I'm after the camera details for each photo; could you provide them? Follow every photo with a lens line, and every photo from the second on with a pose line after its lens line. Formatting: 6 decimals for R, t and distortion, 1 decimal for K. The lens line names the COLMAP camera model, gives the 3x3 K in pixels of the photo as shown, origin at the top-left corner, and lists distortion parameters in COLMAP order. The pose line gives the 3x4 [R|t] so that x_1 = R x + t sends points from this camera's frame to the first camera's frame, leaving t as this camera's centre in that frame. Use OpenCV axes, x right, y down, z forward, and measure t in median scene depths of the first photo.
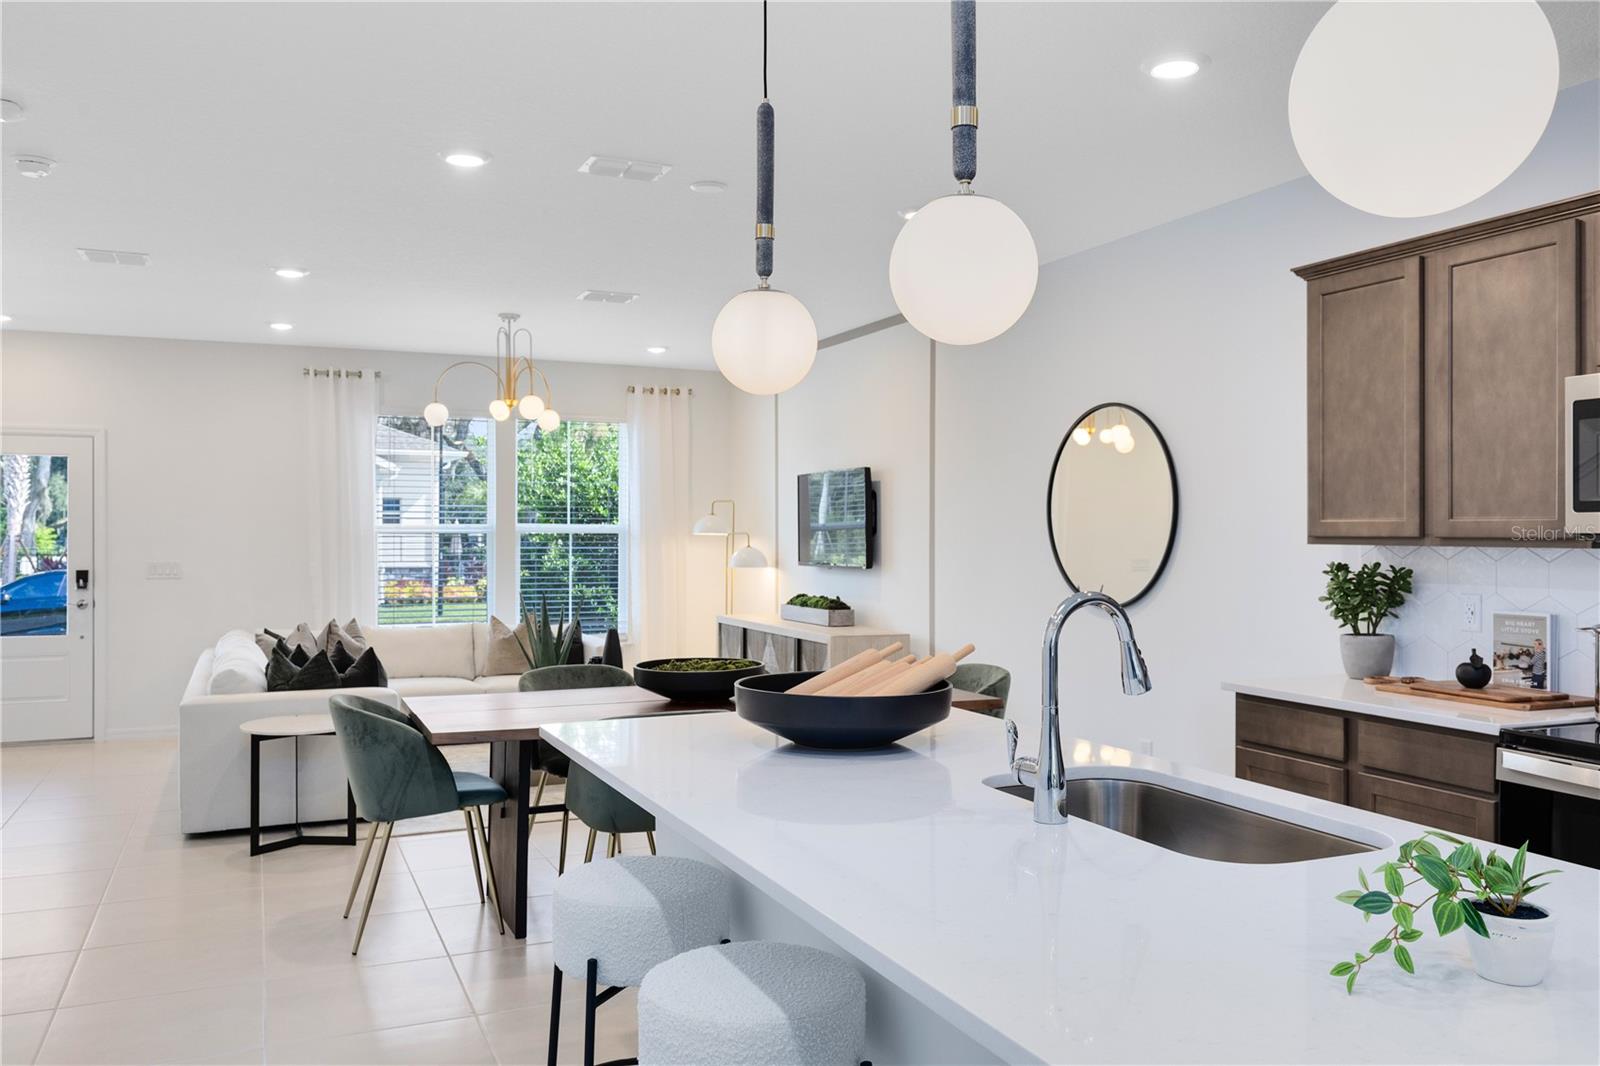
lens RADIAL K [[1251.2, 0, 808.8], [0, 1251.2, 526.4], [0, 0, 1]] dist [0.003874, -0.011581]
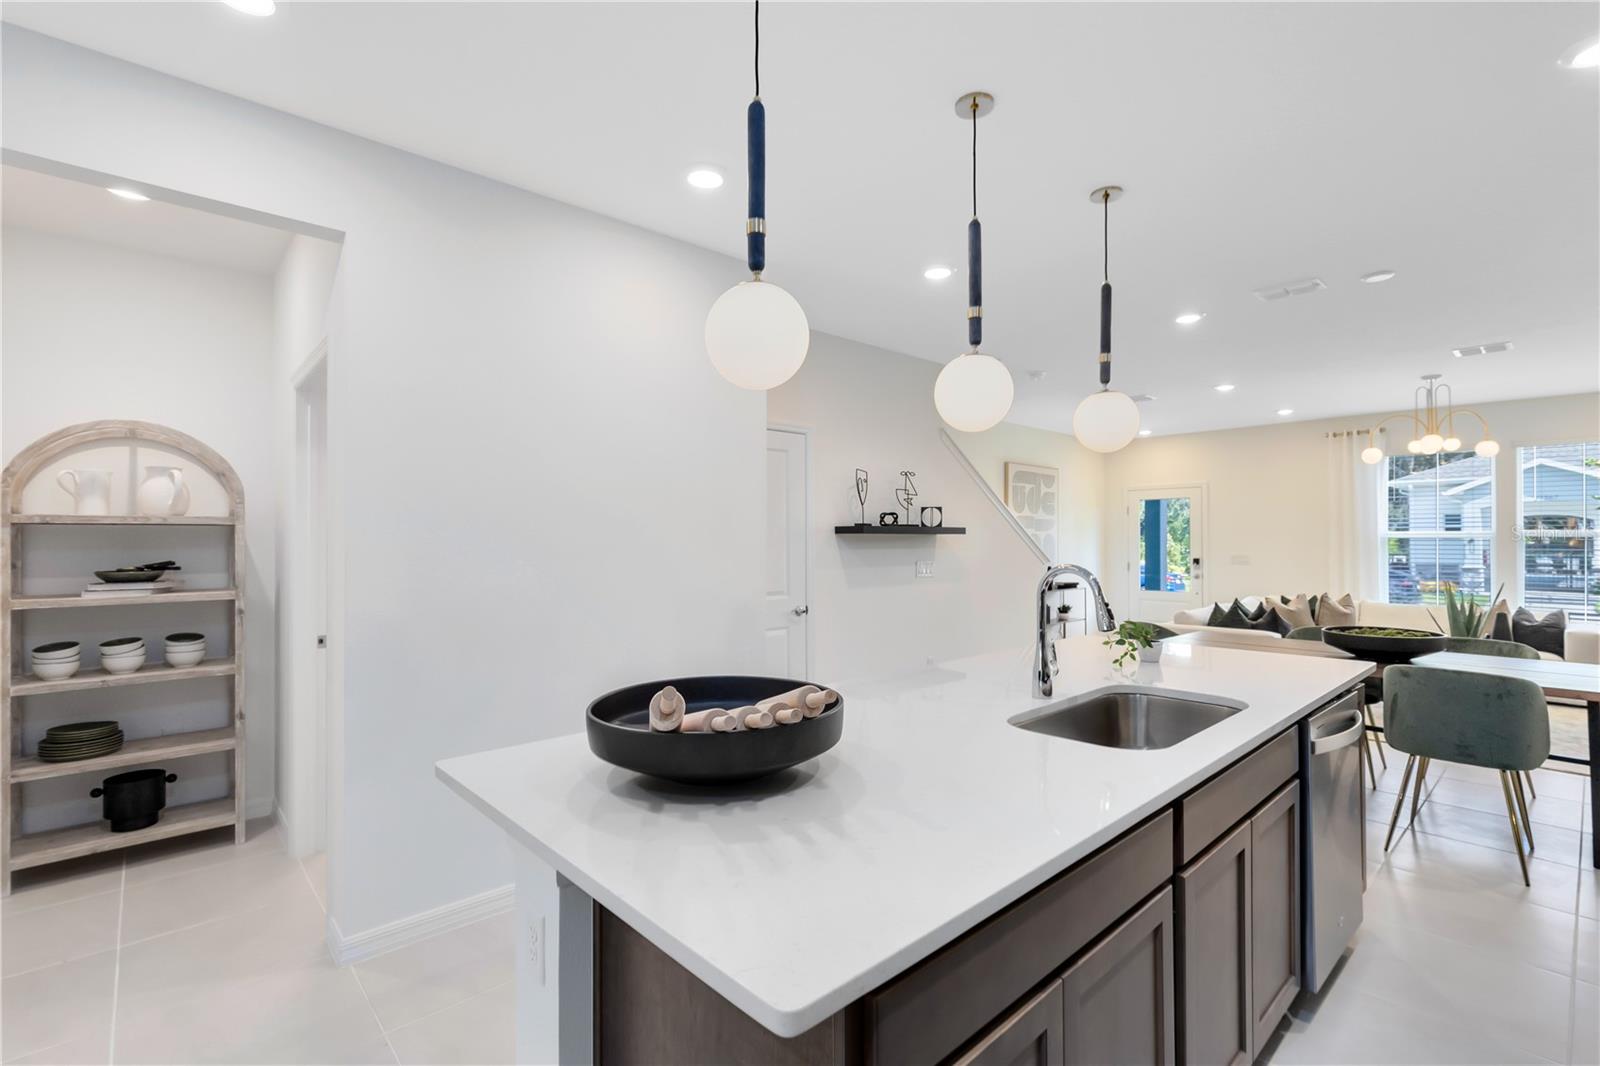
lens RADIAL K [[724.2, 0, 802.2], [0, 724.2, 531.8], [0, 0, 1]] dist [0.002661, -0.000776]
pose [[0.314072, -0.012054, -0.949323, 0.539274], [0.004369, 0.999927, -0.011251, 0.010417], [0.949389, -0.000614, 0.314102, 0.196441]]
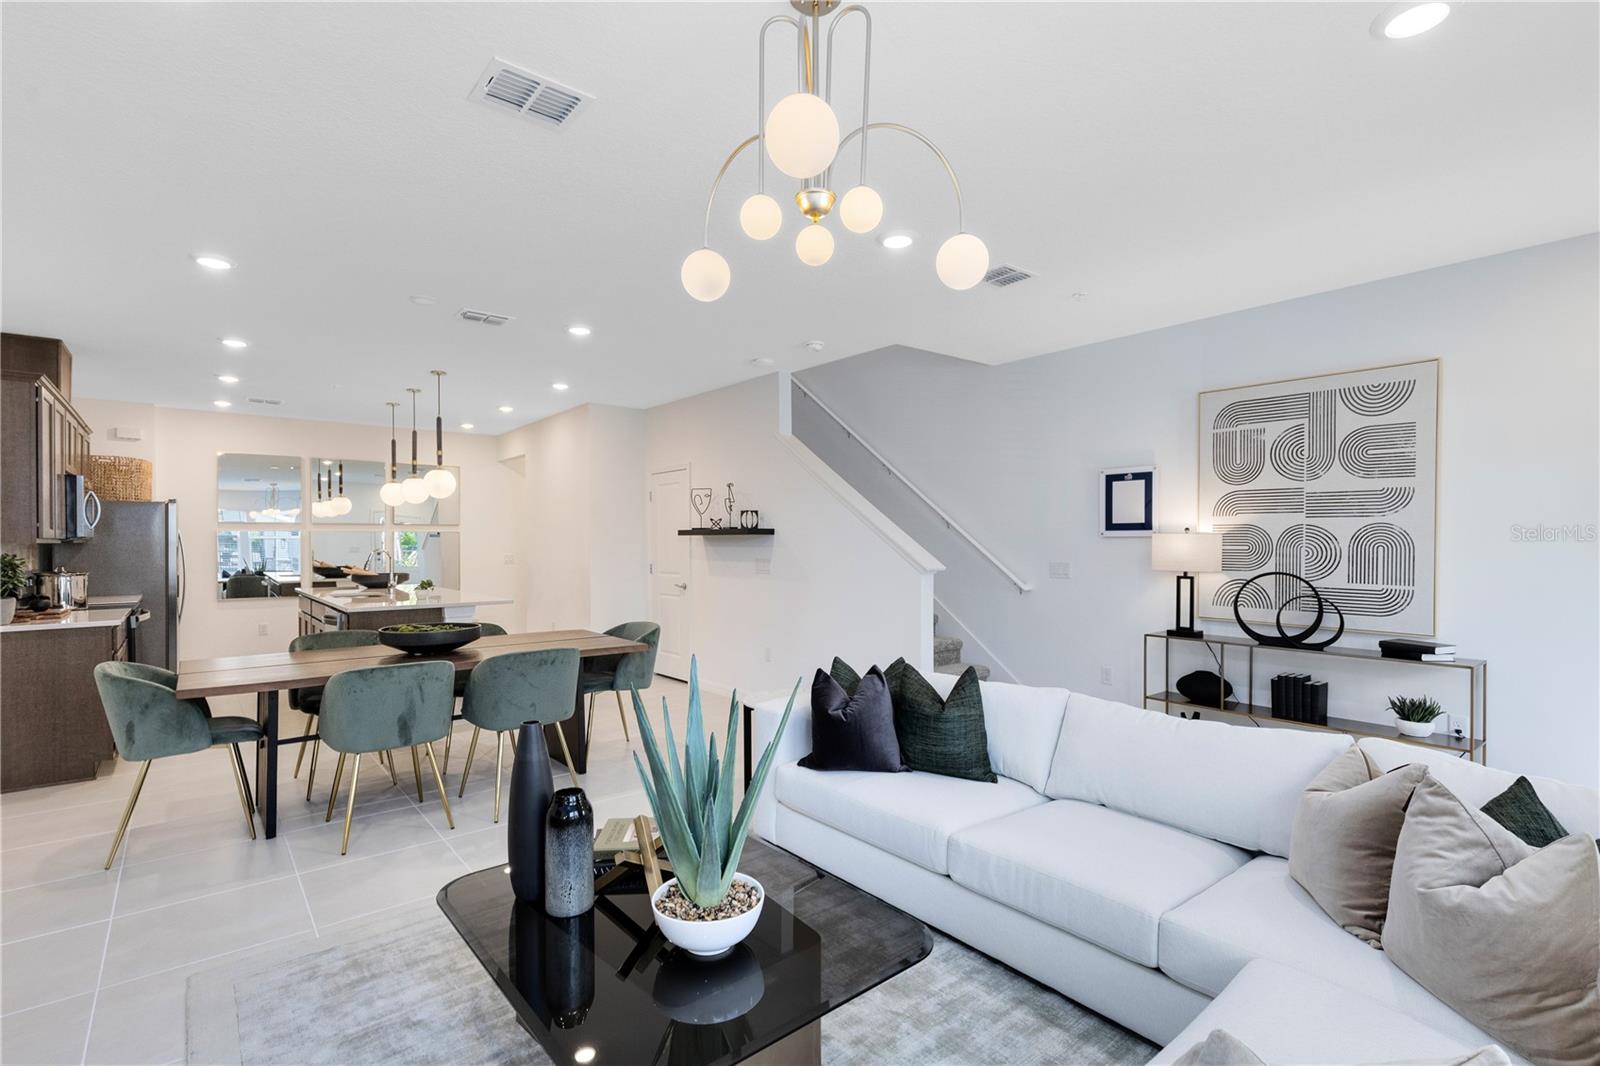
lens RADIAL K [[737.1, 0, 789.6], [0, 737.1, 547.0], [0, 0, 1]] dist [0.010852, -0.002154]
pose [[-0.965283, 0.004034, -0.261173, -0.304376], [0.002388, 0.999975, 0.006619, 0.015876], [0.261194, 0.005766, -0.965269, 2.269384]]
